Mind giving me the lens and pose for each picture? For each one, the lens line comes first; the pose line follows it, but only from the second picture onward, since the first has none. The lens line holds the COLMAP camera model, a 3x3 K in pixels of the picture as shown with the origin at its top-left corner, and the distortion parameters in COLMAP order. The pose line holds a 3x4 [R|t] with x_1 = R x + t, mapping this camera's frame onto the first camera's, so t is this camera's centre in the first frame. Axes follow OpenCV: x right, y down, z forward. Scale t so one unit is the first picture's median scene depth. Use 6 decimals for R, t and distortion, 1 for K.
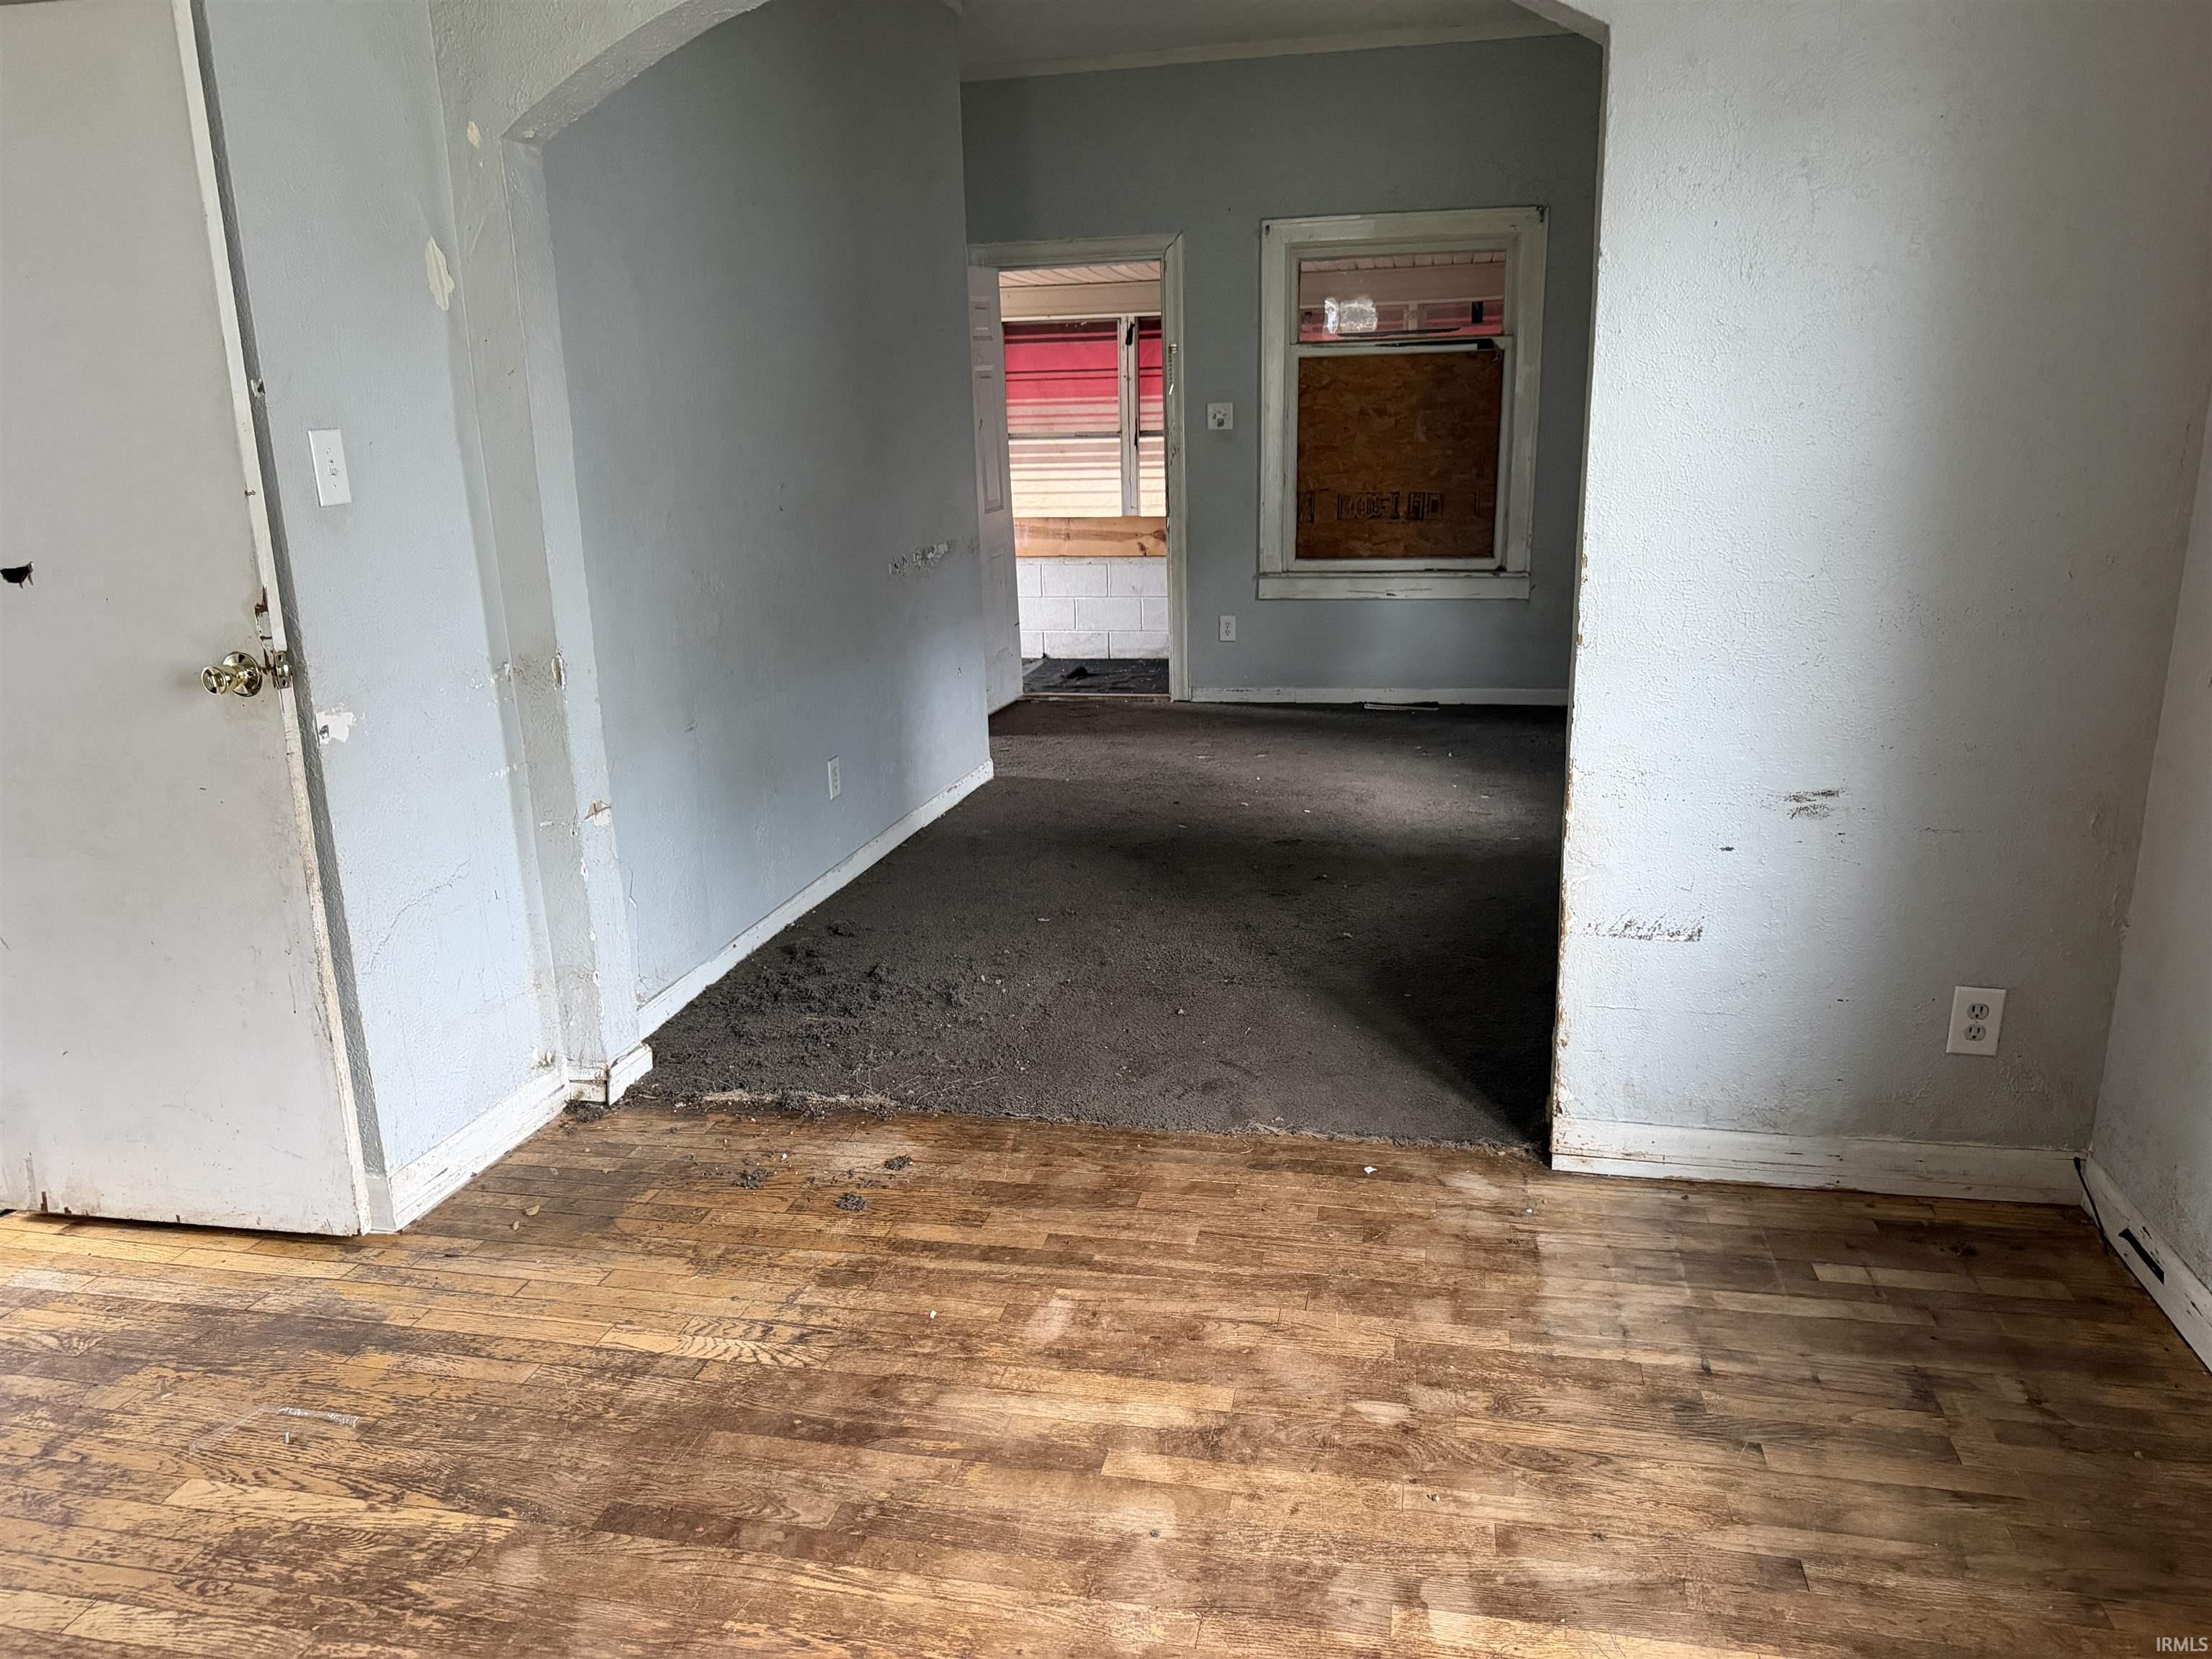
lens RADIAL K [[1569.3, 0, 1123.3], [0, 1569.3, 823.5], [0, 0, 1]] dist [0.049176, -0.064535]
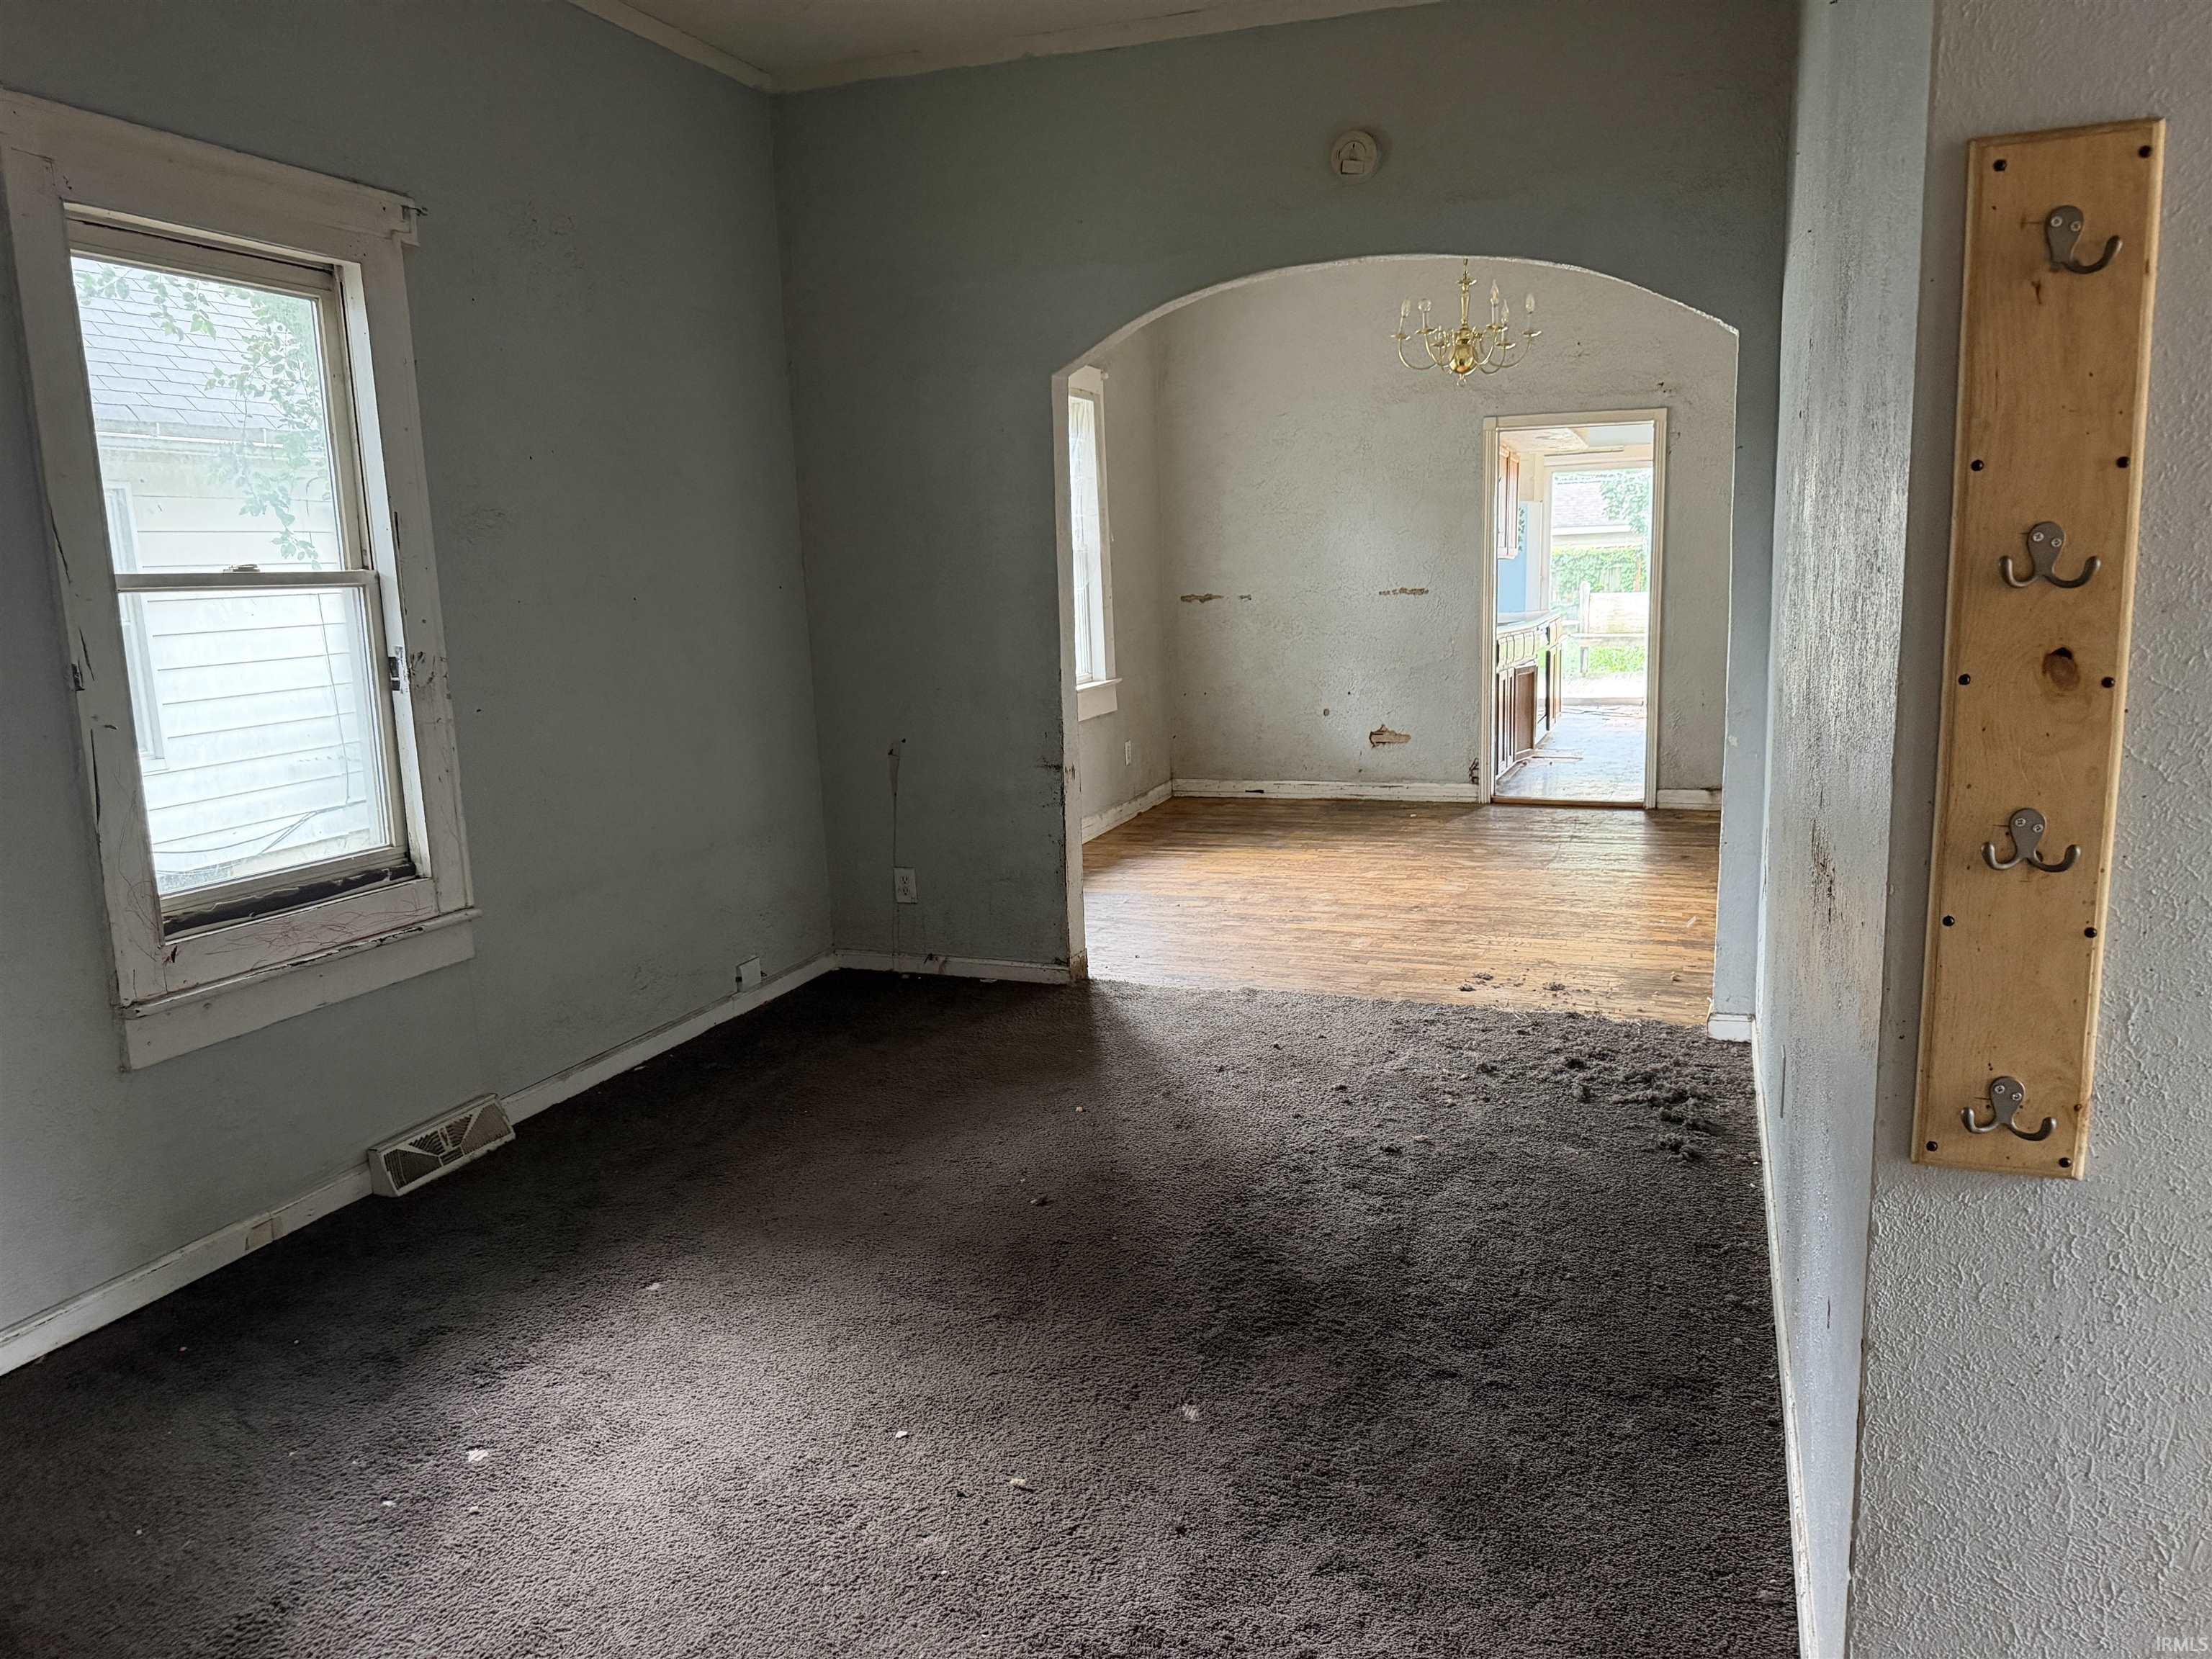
lens RADIAL K [[1569.3, 0, 1123.3], [0, 1569.3, 823.5], [0, 0, 1]] dist [0.049176, -0.064535]
pose [[-0.989480, 0.030745, 0.141365, -0.027971], [0.086747, 0.908096, 0.409680, -0.698637], [-0.115777, 0.417633, -0.901209, 2.638629]]
